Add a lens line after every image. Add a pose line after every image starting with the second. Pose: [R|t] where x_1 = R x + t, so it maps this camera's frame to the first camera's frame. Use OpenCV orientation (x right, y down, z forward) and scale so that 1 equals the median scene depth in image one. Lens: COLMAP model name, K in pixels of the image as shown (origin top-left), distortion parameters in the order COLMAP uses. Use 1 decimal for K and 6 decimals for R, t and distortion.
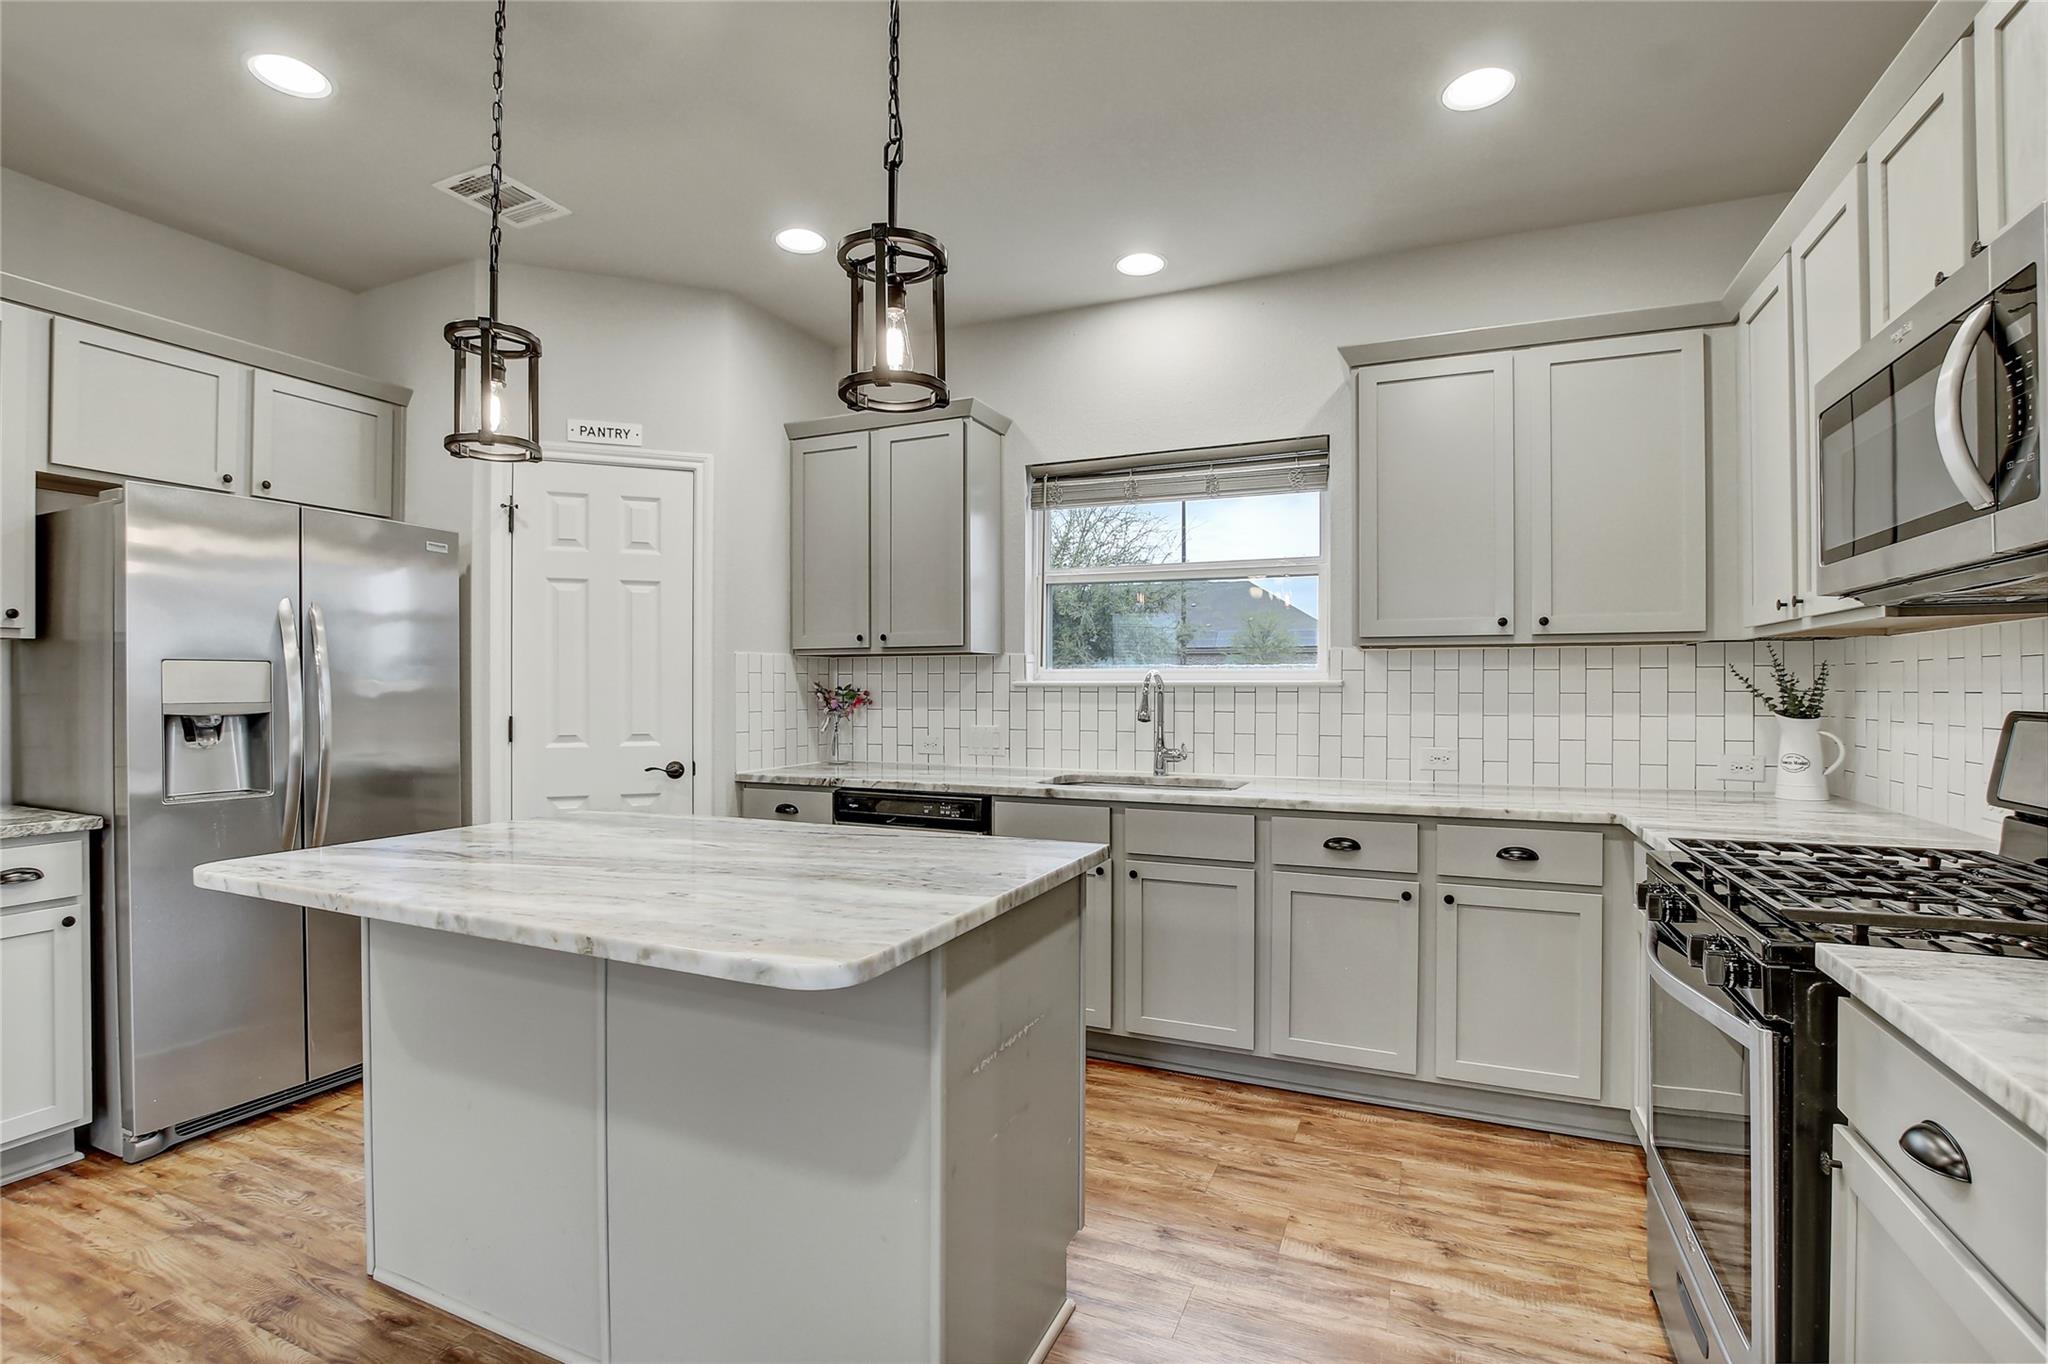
lens RADIAL K [[944.7, 0, 1022.6], [0, 944.7, 686.0], [0, 0, 1]] dist [-0.029408, 0.001194]
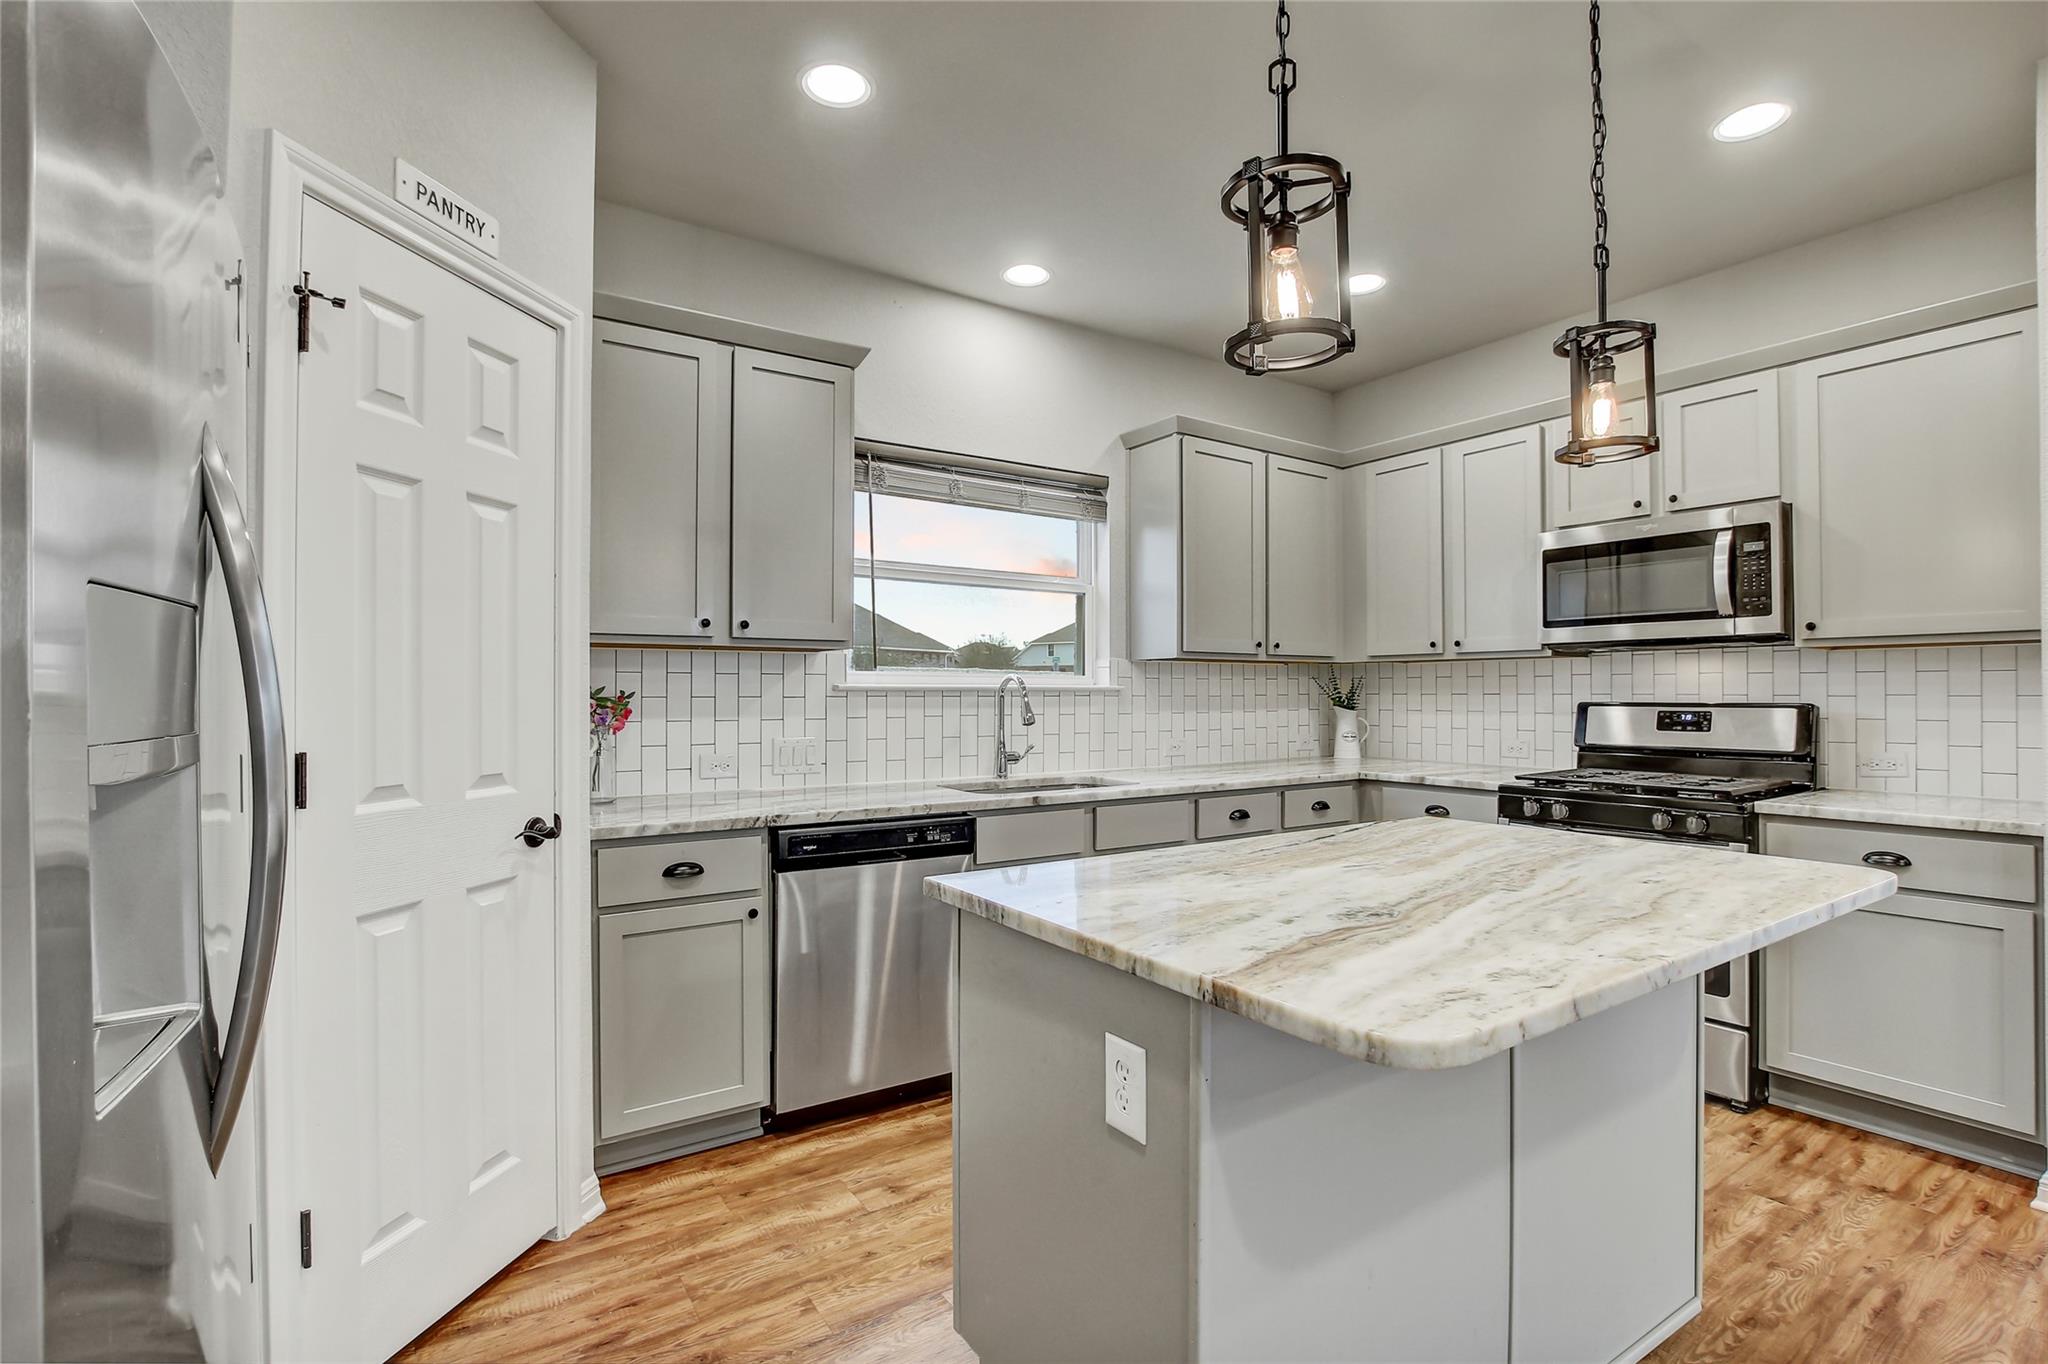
lens RADIAL K [[944.7, 0, 1022.6], [0, 944.7, 686.0], [0, 0, 1]] dist [-0.029408, 0.001194]
pose [[0.541037, 0.006067, 0.840977, -0.881255], [-0.000629, 0.999977, -0.006809, 0.003208], [-0.840999, 0.003155, 0.541028, 0.549214]]
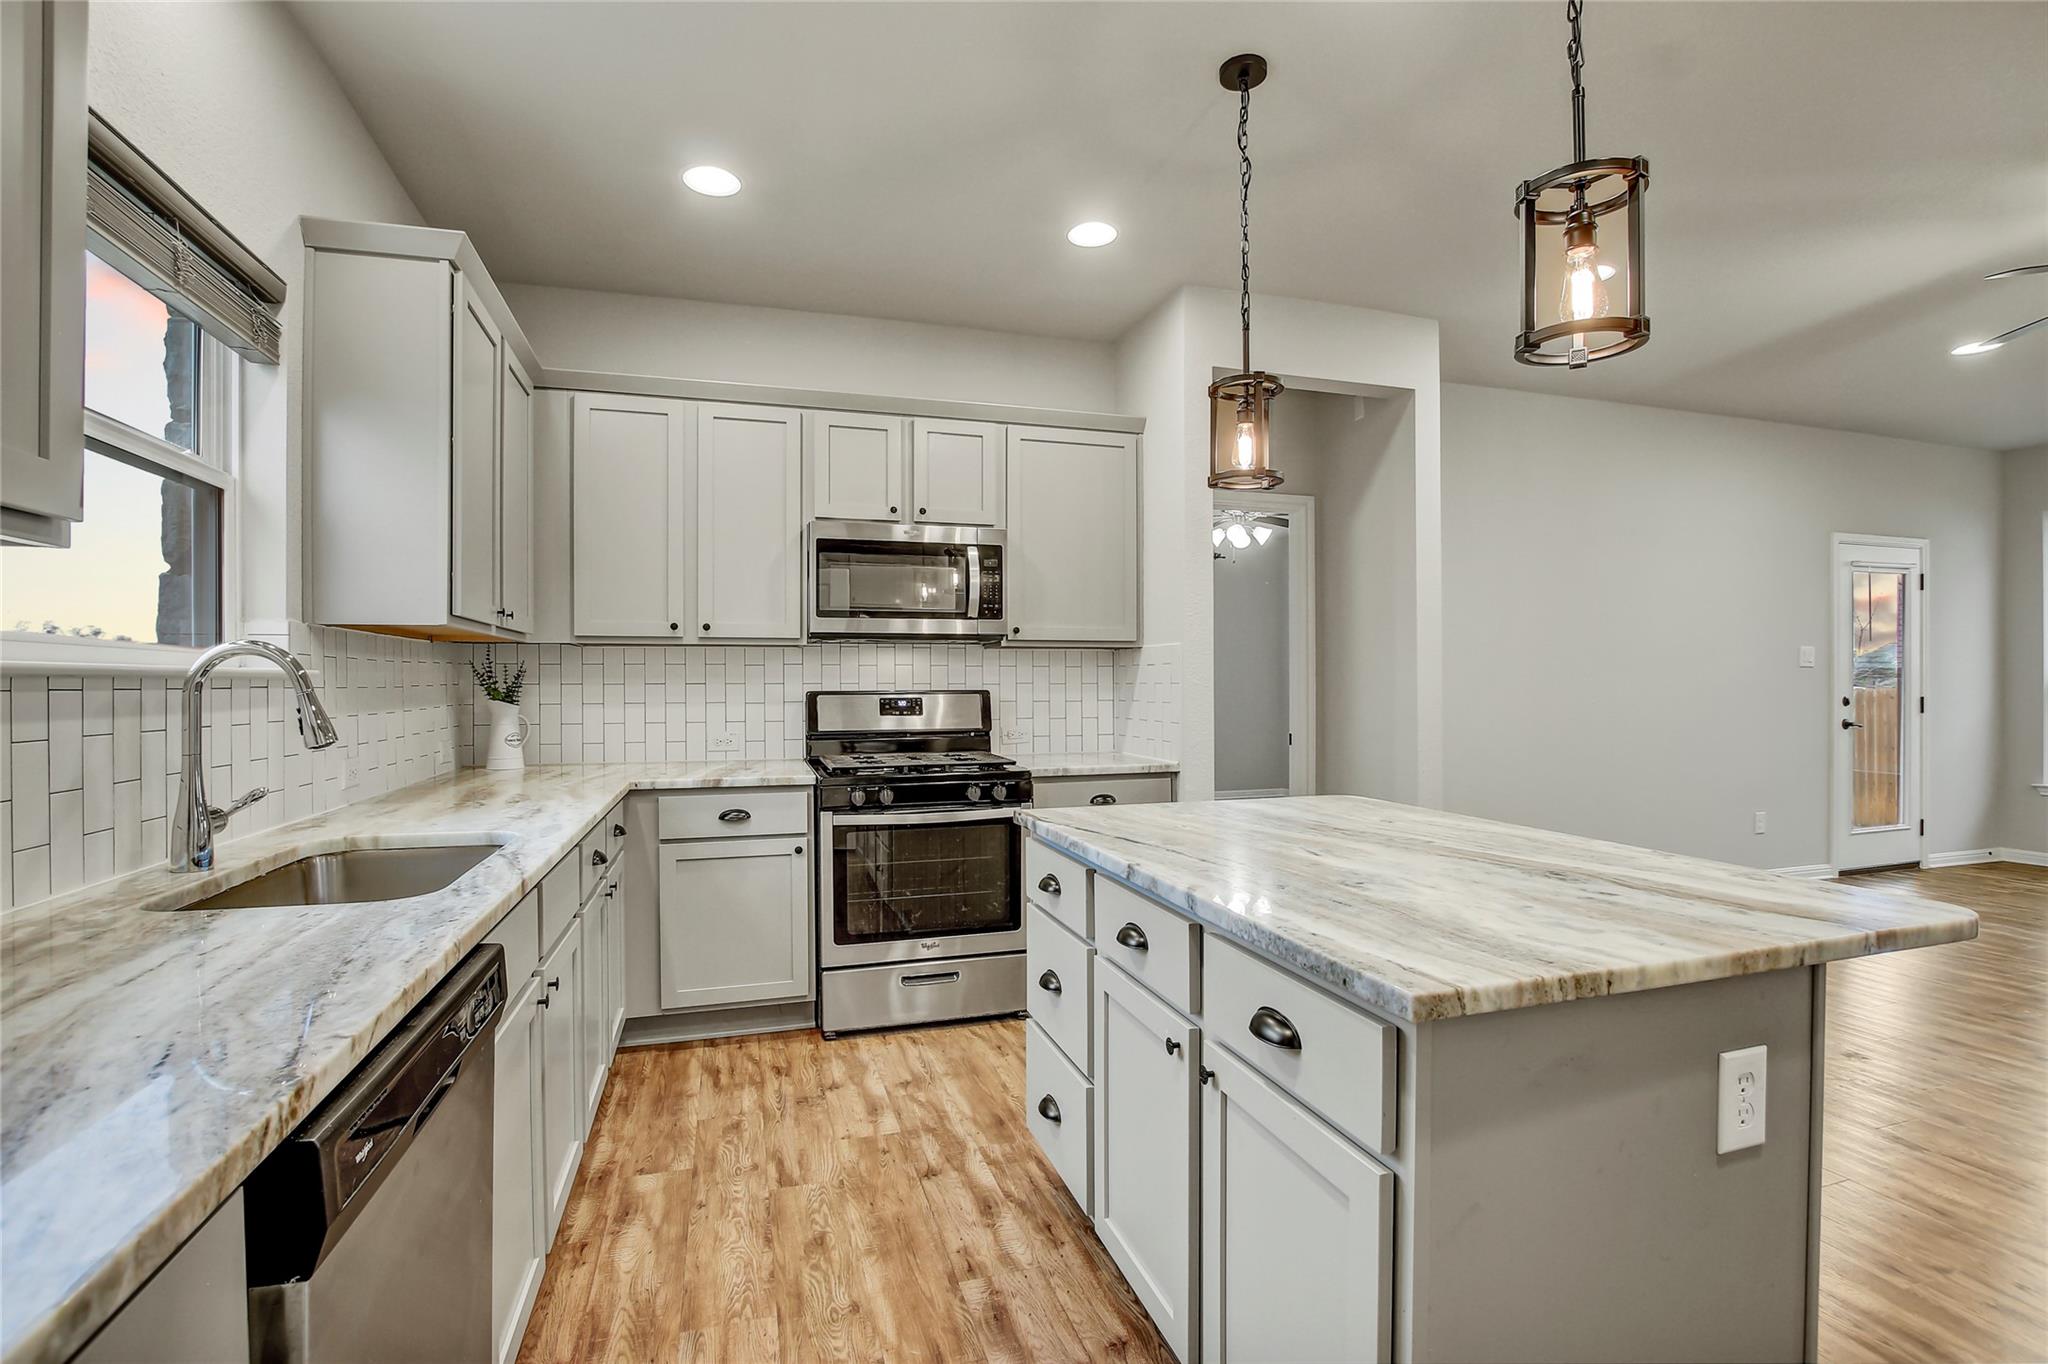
lens RADIAL K [[944.7, 0, 1022.6], [0, 944.7, 686.0], [0, 0, 1]] dist [-0.029408, 0.001194]
pose [[-0.654192, -0.000441, 0.756329, -0.578605], [0.002072, 0.999995, 0.002376, 0.006534], [-0.756326, 0.003121, -0.654187, 1.256627]]
